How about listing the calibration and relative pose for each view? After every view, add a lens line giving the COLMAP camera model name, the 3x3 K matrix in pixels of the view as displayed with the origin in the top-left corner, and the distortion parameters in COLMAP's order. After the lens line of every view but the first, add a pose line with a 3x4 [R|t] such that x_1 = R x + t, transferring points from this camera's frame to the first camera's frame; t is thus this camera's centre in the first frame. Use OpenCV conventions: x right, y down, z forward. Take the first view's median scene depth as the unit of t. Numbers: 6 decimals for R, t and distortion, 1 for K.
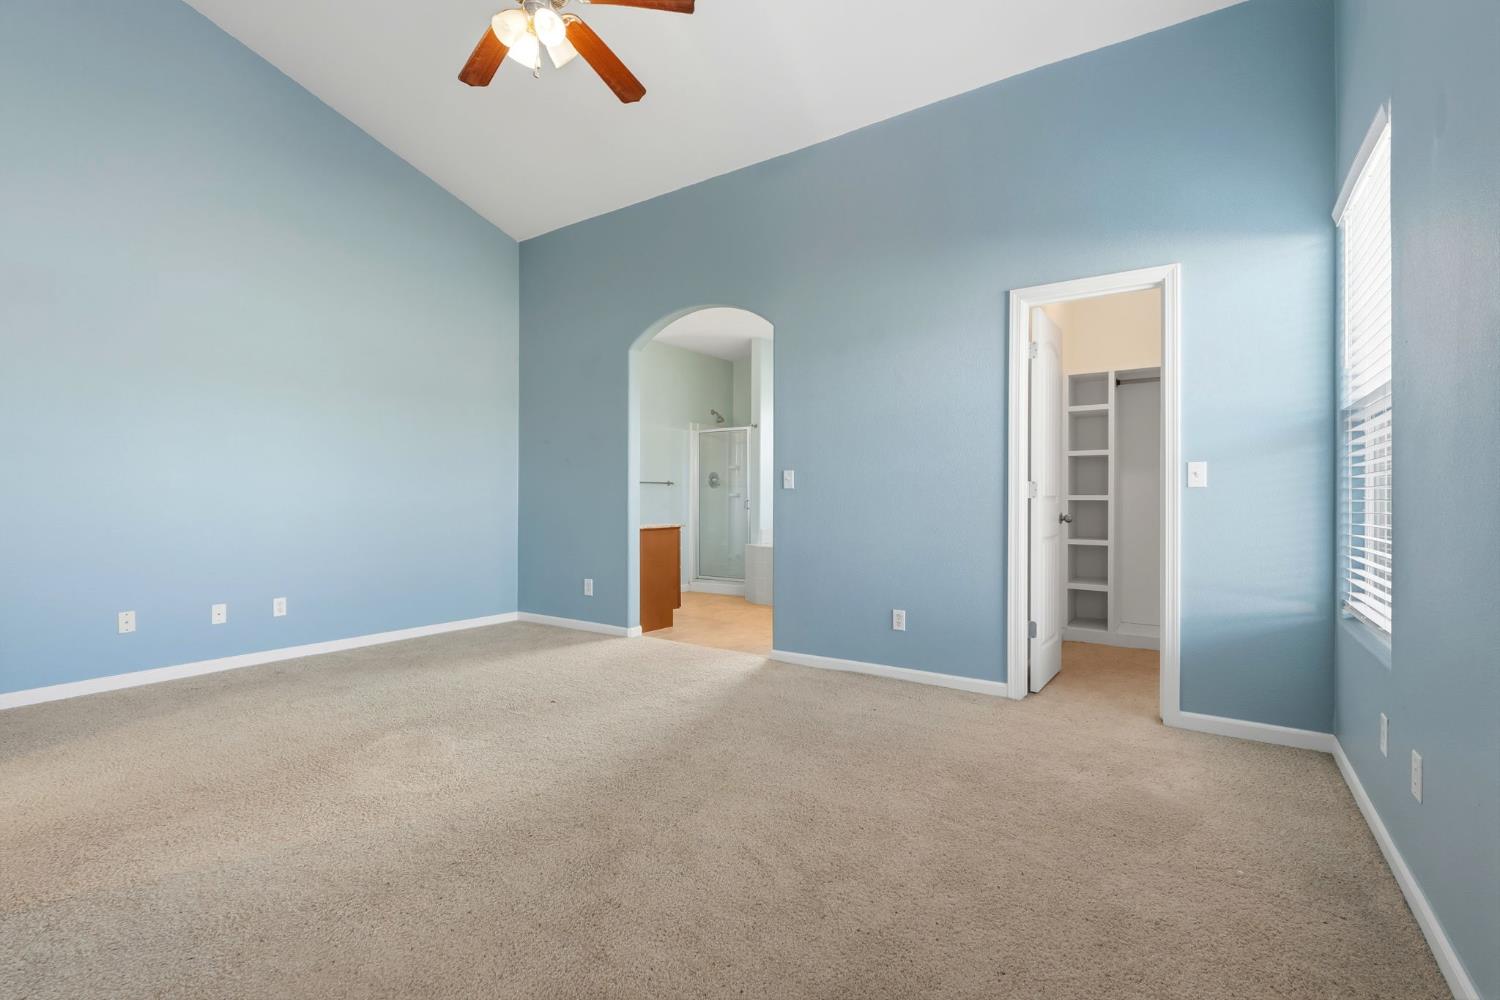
lens RADIAL K [[669.8, 0, 749.8], [0, 669.8, 494.4], [0, 0, 1]] dist [0.000136, -0.000282]
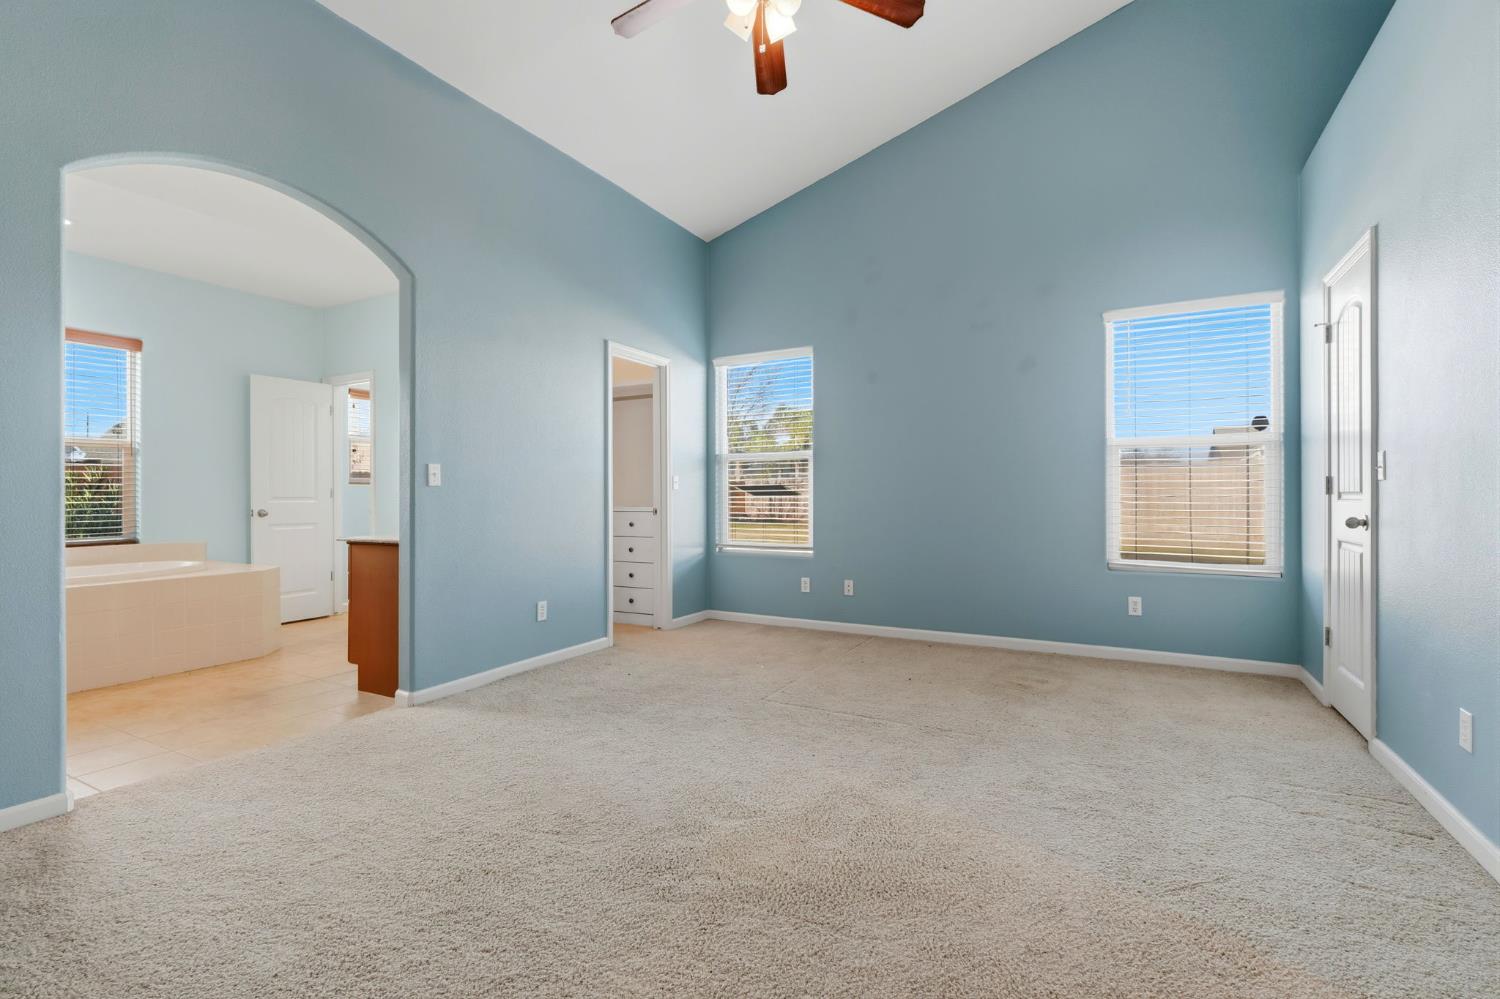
lens RADIAL K [[669.8, 0, 749.8], [0, 669.8, 493.9], [0, 0, 1]] dist [0.000136, -0.000282]
pose [[-0.094608, 0.001632, 0.995513, -0.876085], [-0.000550, 0.999998, -0.001692, 0.002352], [-0.995514, -0.000708, -0.094607, 0.771113]]
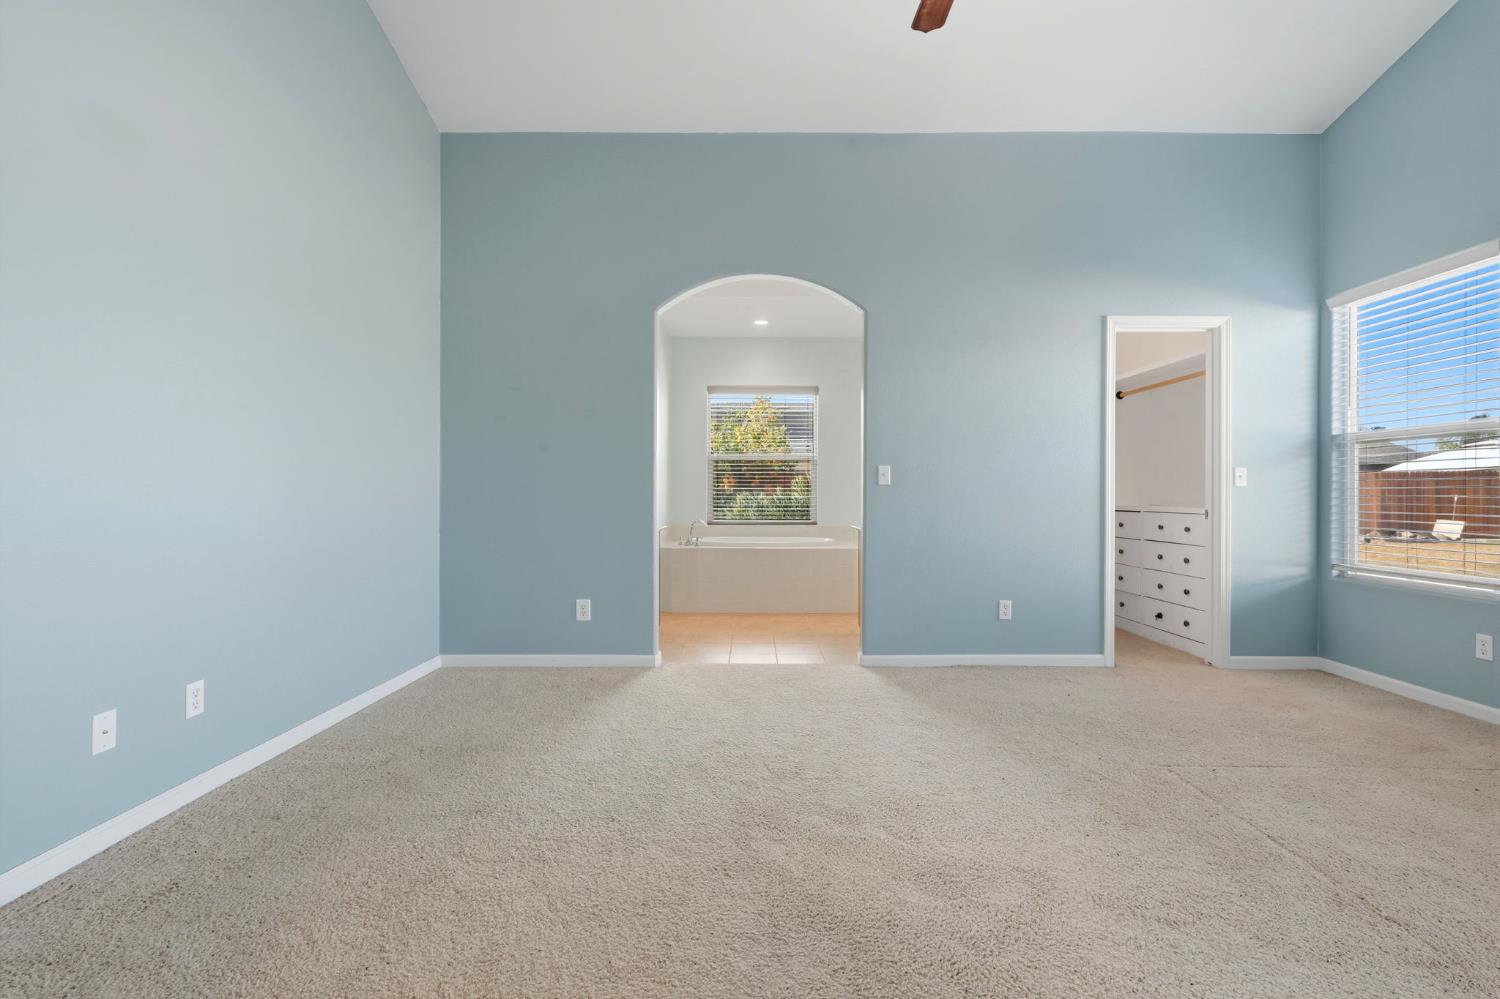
lens RADIAL K [[669.8, 0, 749.8], [0, 669.8, 493.9], [0, 0, 1]] dist [0.000136, -0.000282]
pose [[0.828604, 0.001234, 0.559834, -0.705634], [-0.003524, 0.999989, 0.003011, 0.002765], [-0.559824, -0.004468, 0.828599, 0.349432]]
